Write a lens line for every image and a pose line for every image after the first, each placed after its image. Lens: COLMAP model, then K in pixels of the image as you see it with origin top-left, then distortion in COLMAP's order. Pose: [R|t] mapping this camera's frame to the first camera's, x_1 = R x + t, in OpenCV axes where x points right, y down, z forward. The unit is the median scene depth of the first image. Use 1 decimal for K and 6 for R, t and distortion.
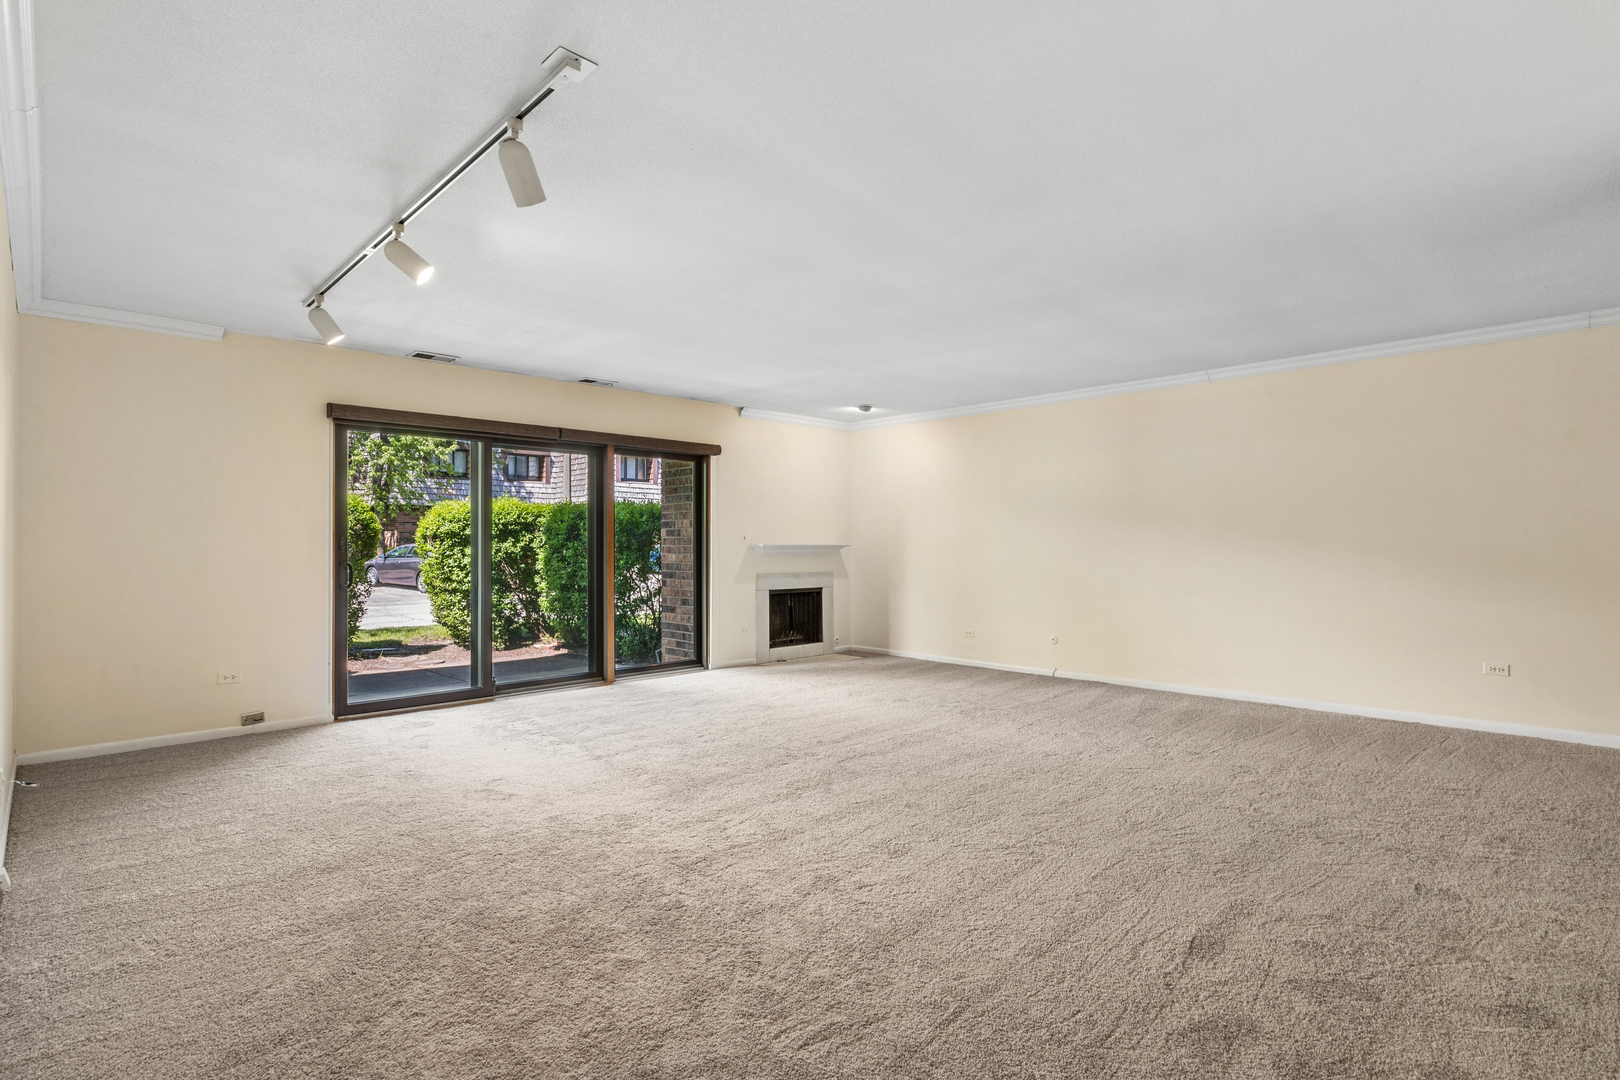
lens RADIAL K [[785.1, 0, 814.0], [0, 785.1, 529.6], [0, 0, 1]] dist [-0.001776, -0.001085]
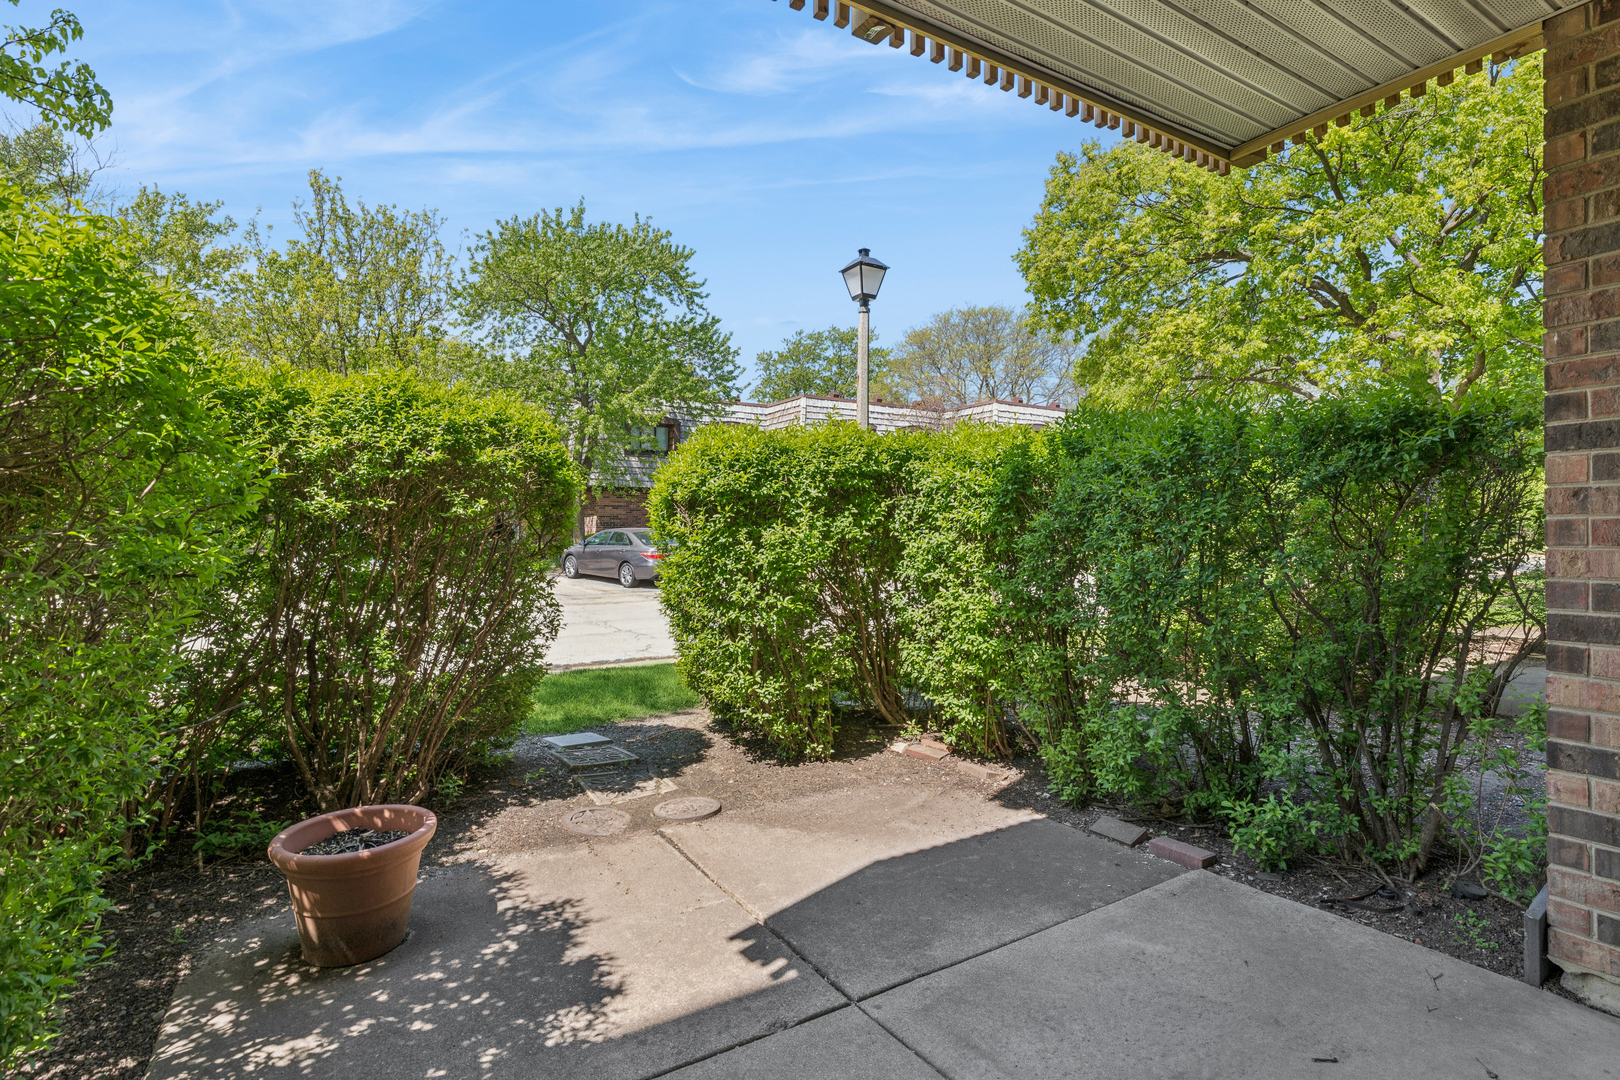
lens RADIAL K [[800.1, 0, 810.0], [0, 800.1, 540.0], [0, 0, 1]] dist [-0.000808, 0.000040]
pose [[0.974946, 0.005103, -0.222385, -0.385037], [0.001161, 0.999607, 0.028027, 0.020504], [0.222441, -0.027583, 0.974556, 0.697612]]
